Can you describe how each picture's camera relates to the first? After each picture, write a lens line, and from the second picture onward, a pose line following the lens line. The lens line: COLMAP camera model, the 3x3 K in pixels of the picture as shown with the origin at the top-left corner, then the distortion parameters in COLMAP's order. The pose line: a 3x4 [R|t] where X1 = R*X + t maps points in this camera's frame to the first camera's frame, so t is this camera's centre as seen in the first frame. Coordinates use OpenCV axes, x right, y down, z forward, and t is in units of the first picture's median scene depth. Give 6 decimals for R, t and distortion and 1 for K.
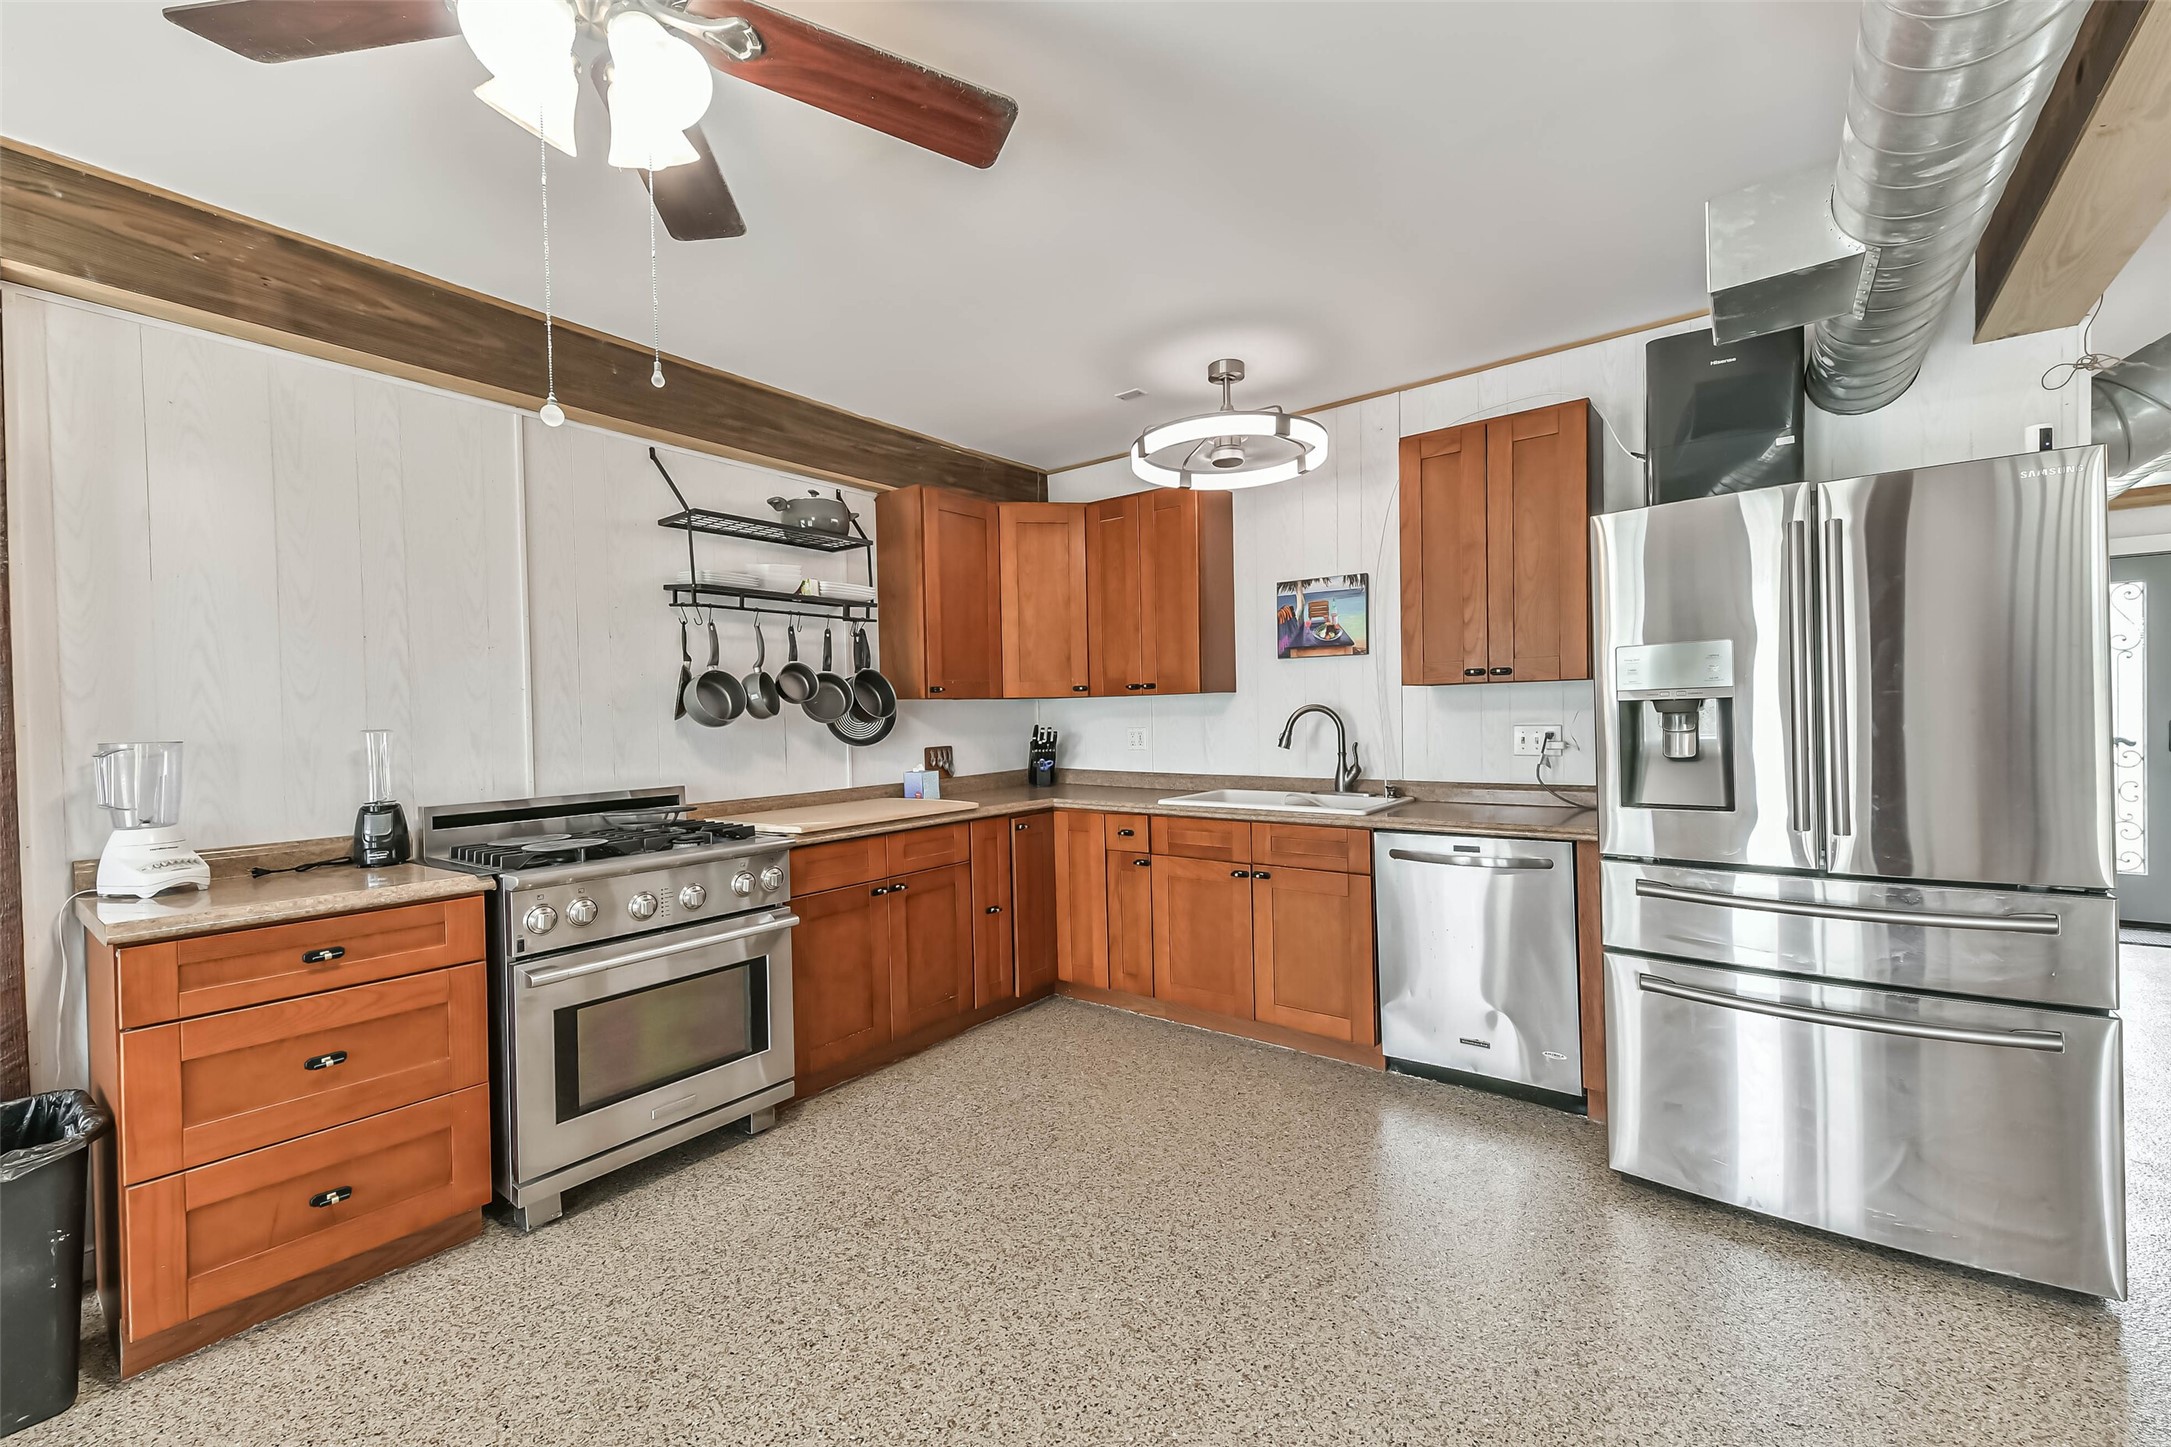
lens RADIAL K [[875.8, 0, 1085.5], [0, 875.8, 723.5], [0, 0, 1]] dist [0.040714, -0.016464]
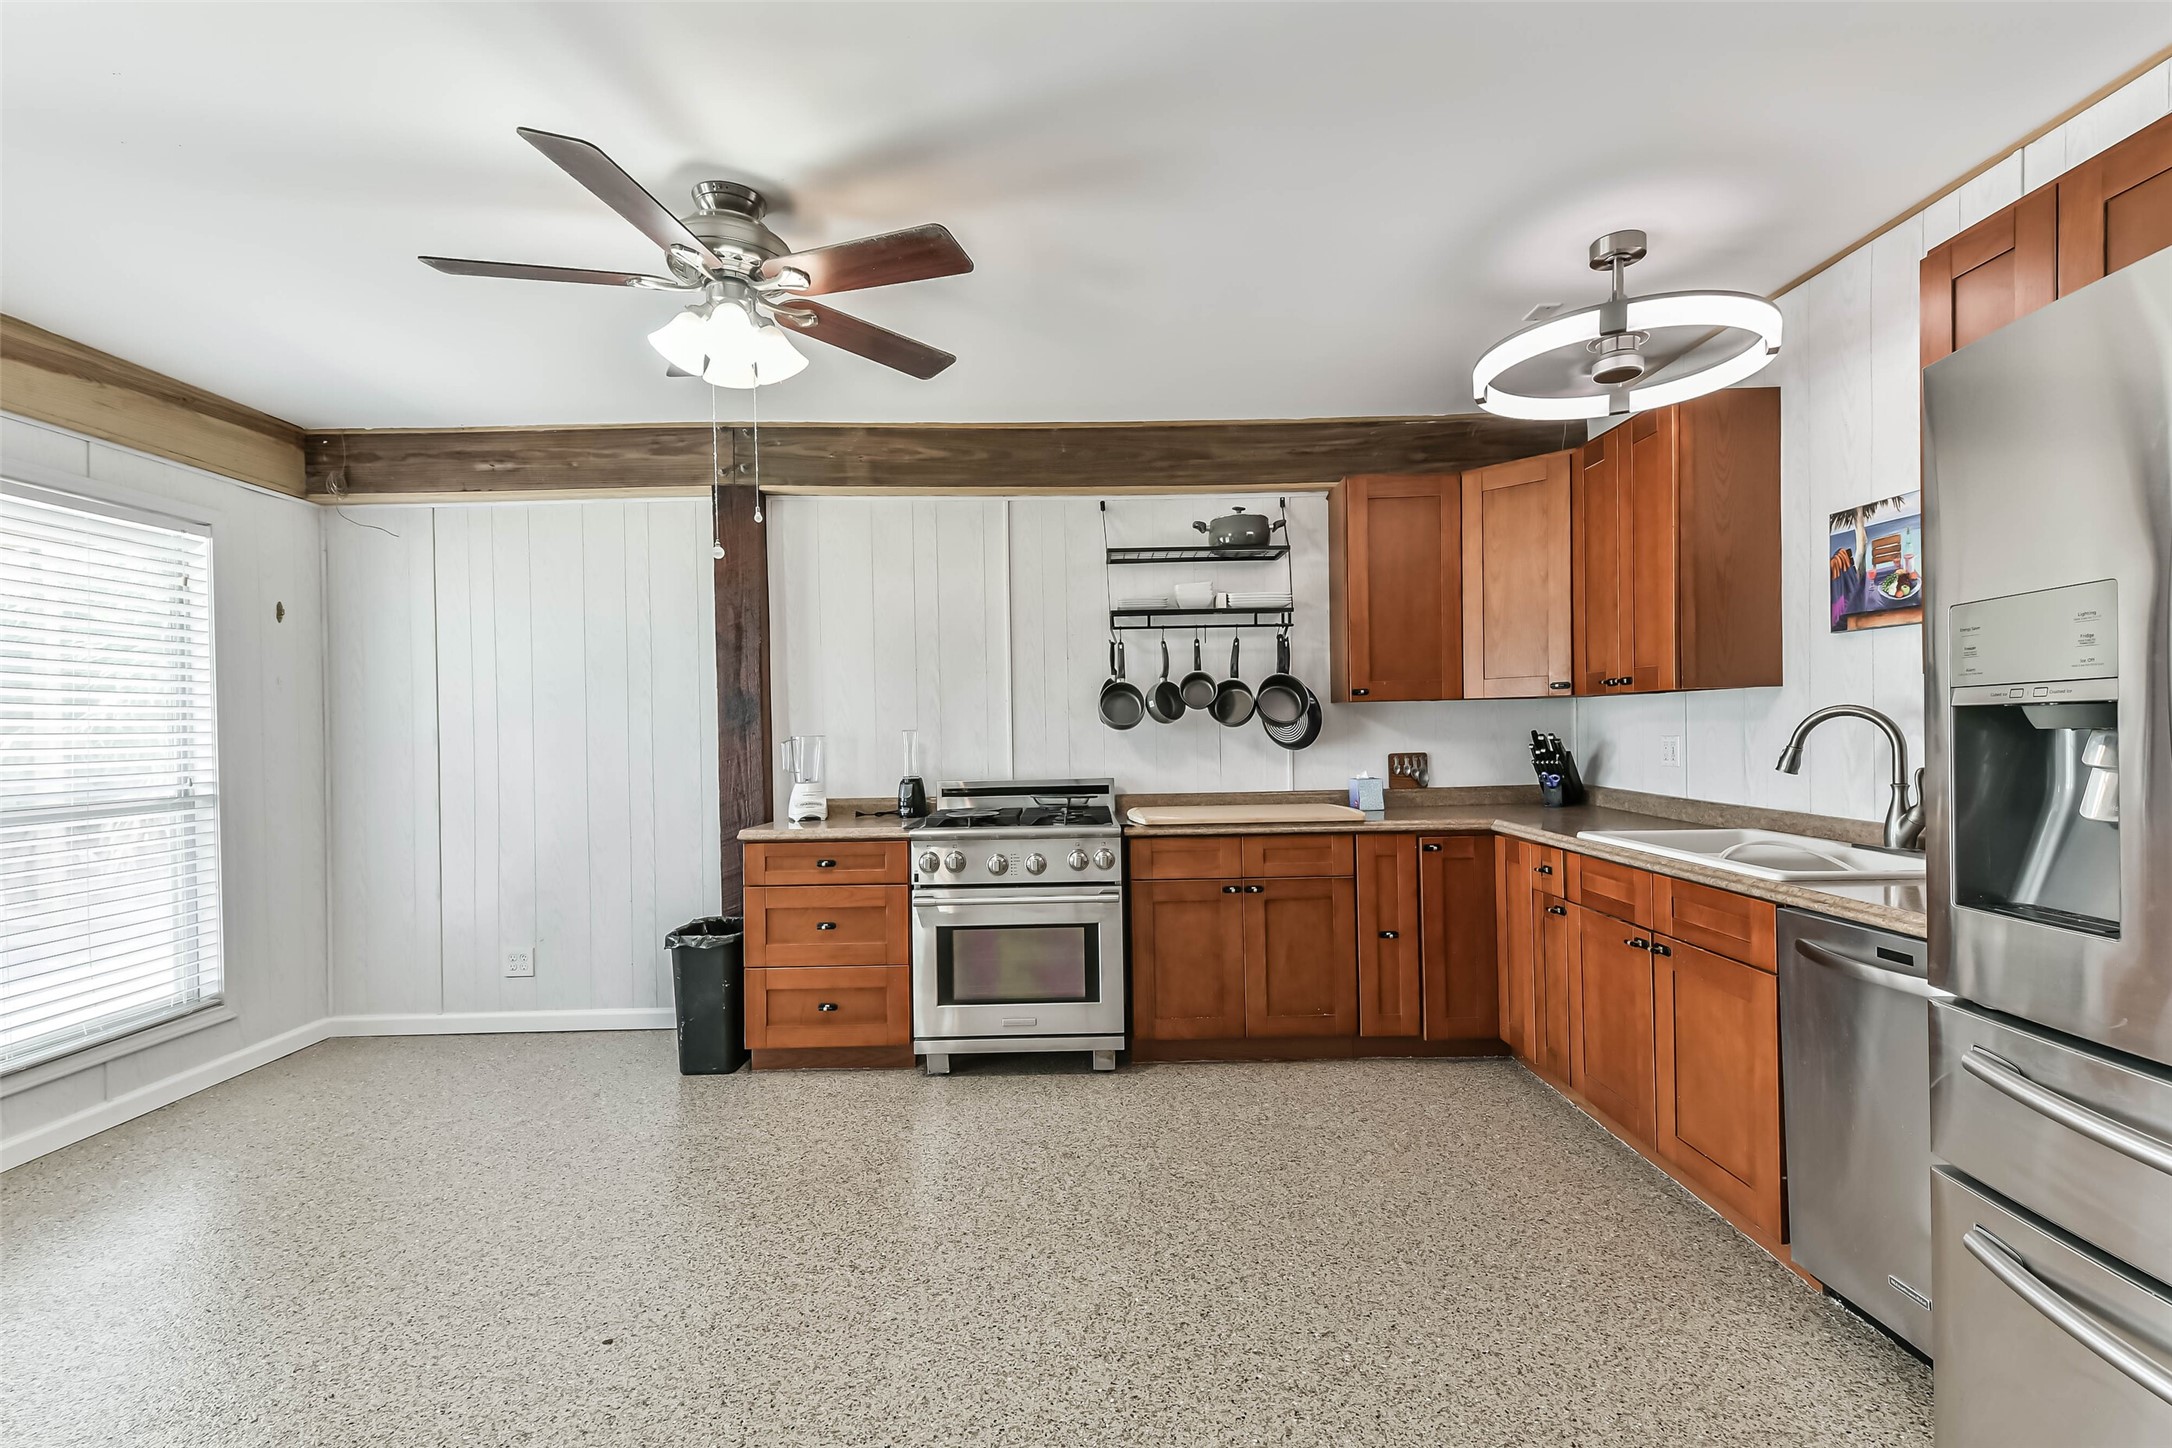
lens RADIAL K [[946.3, 0, 1088.7], [0, 946.3, 732.1], [0, 0, 1]] dist [0.040383, -0.015014]
pose [[0.624636, 0.014312, -0.780785, 0.505367], [-0.004642, 0.999882, 0.014614, -0.010658], [0.780902, -0.005504, 0.624629, 0.157958]]
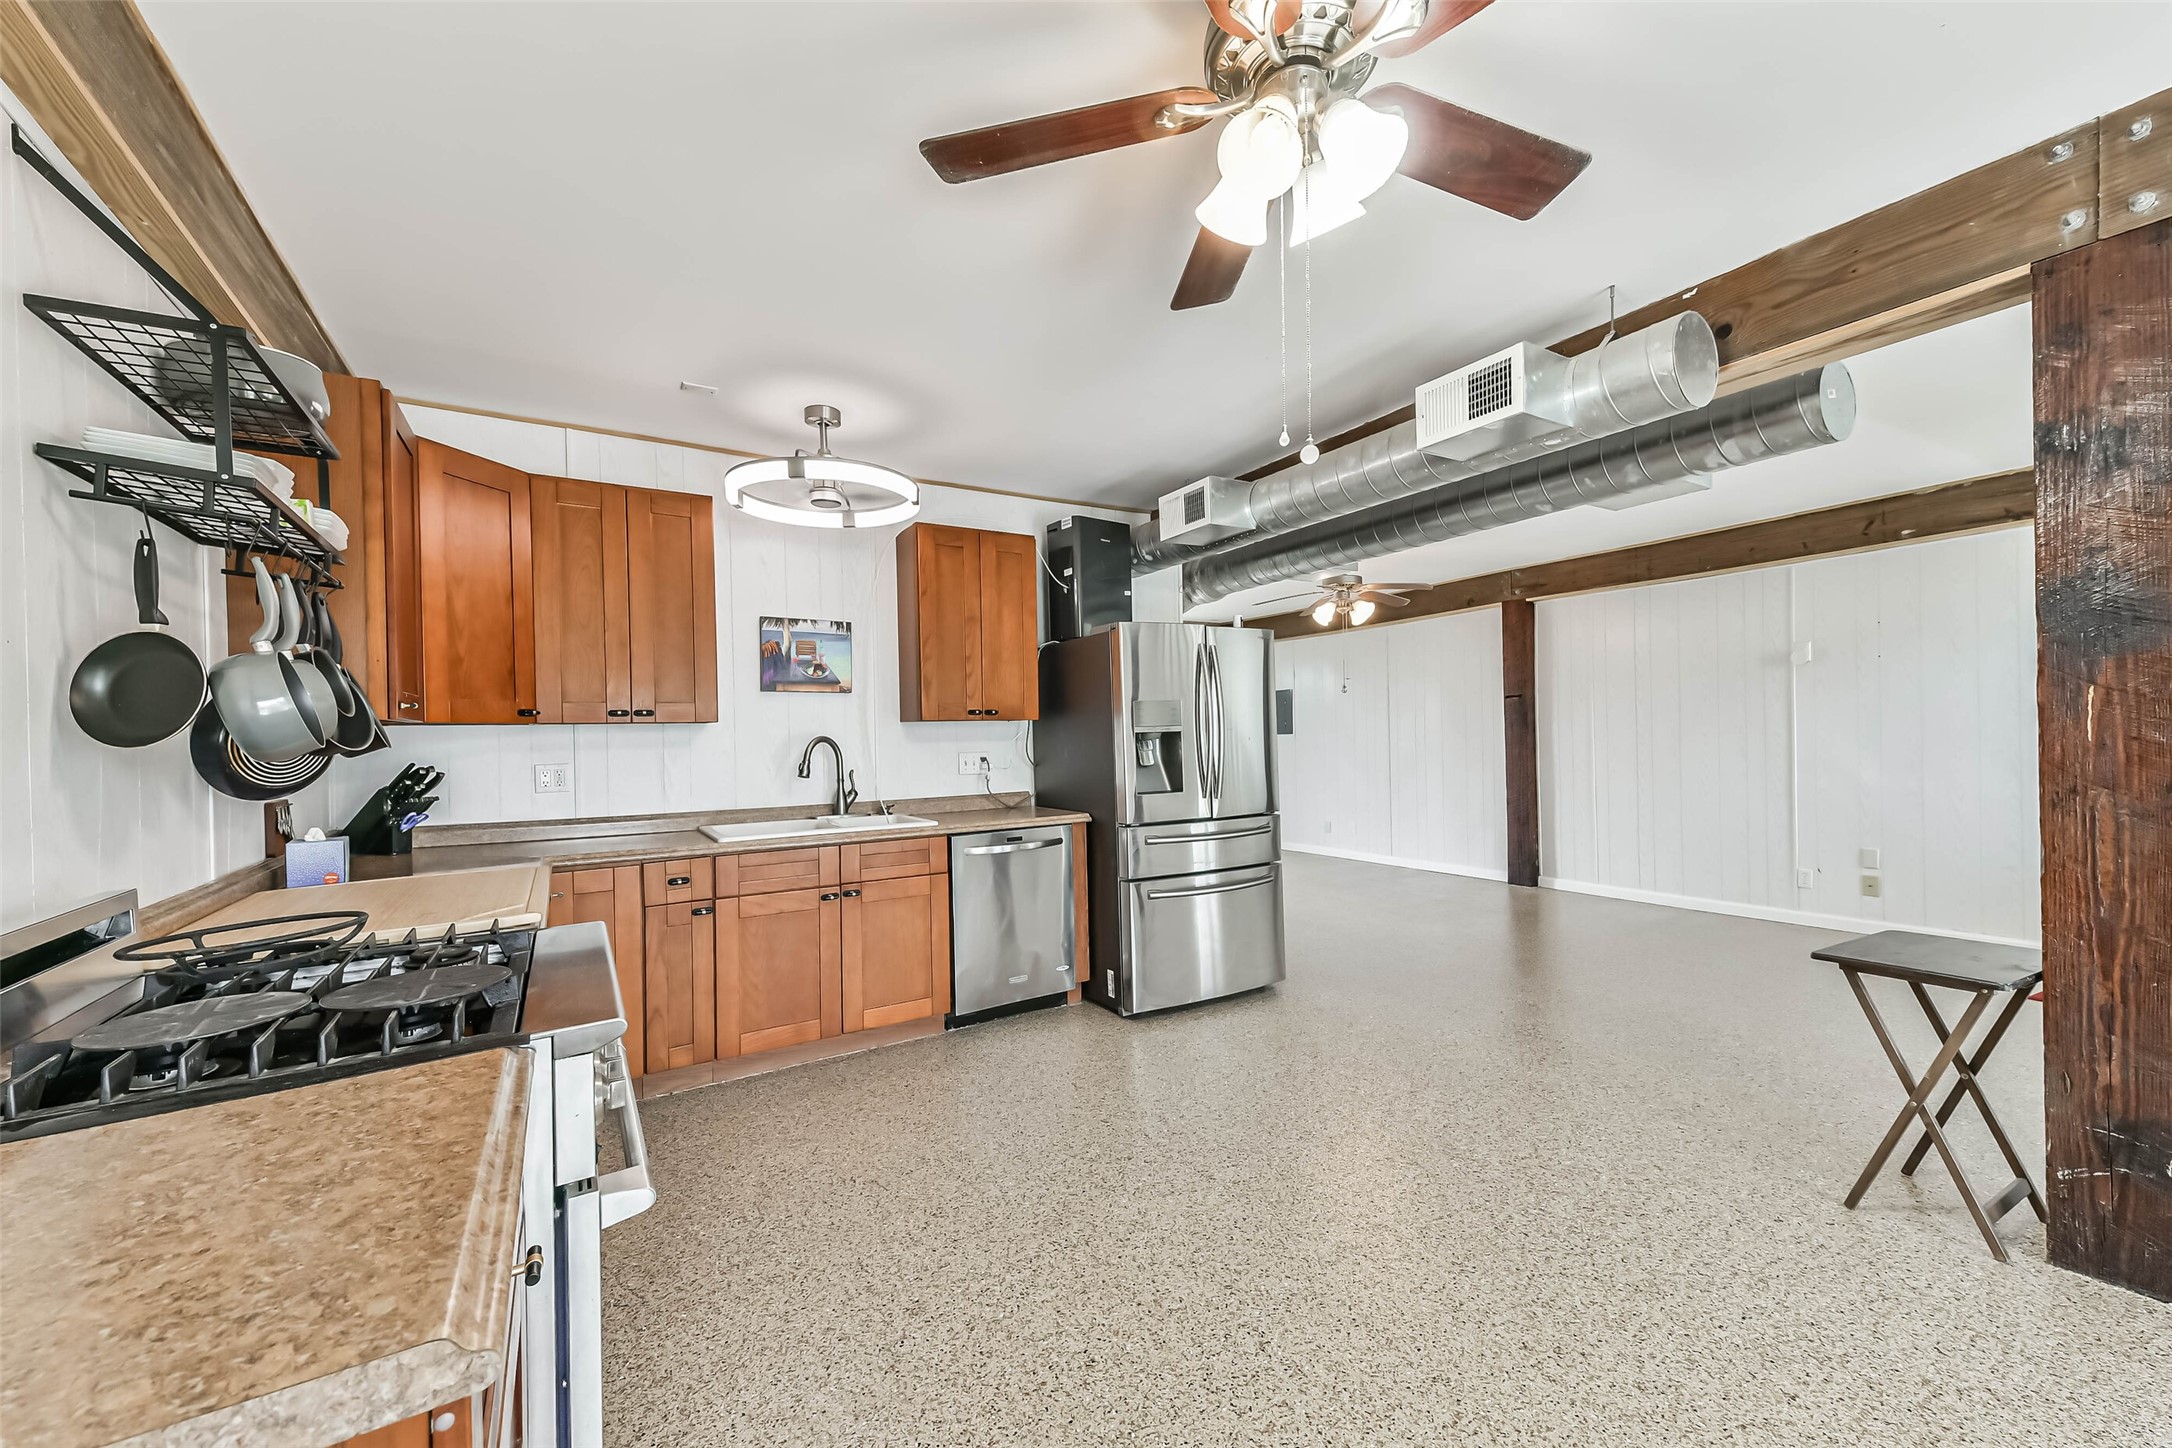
lens RADIAL K [[856.0, 0, 1081.2], [0, 856.0, 736.5], [0, 0, 1]] dist [0.026919, -0.000330]
pose [[0.367210, 0.012445, 0.930055, -0.664081], [0.023013, 0.999483, -0.022461, 0.010974], [-0.929853, 0.029651, 0.366733, 0.344967]]
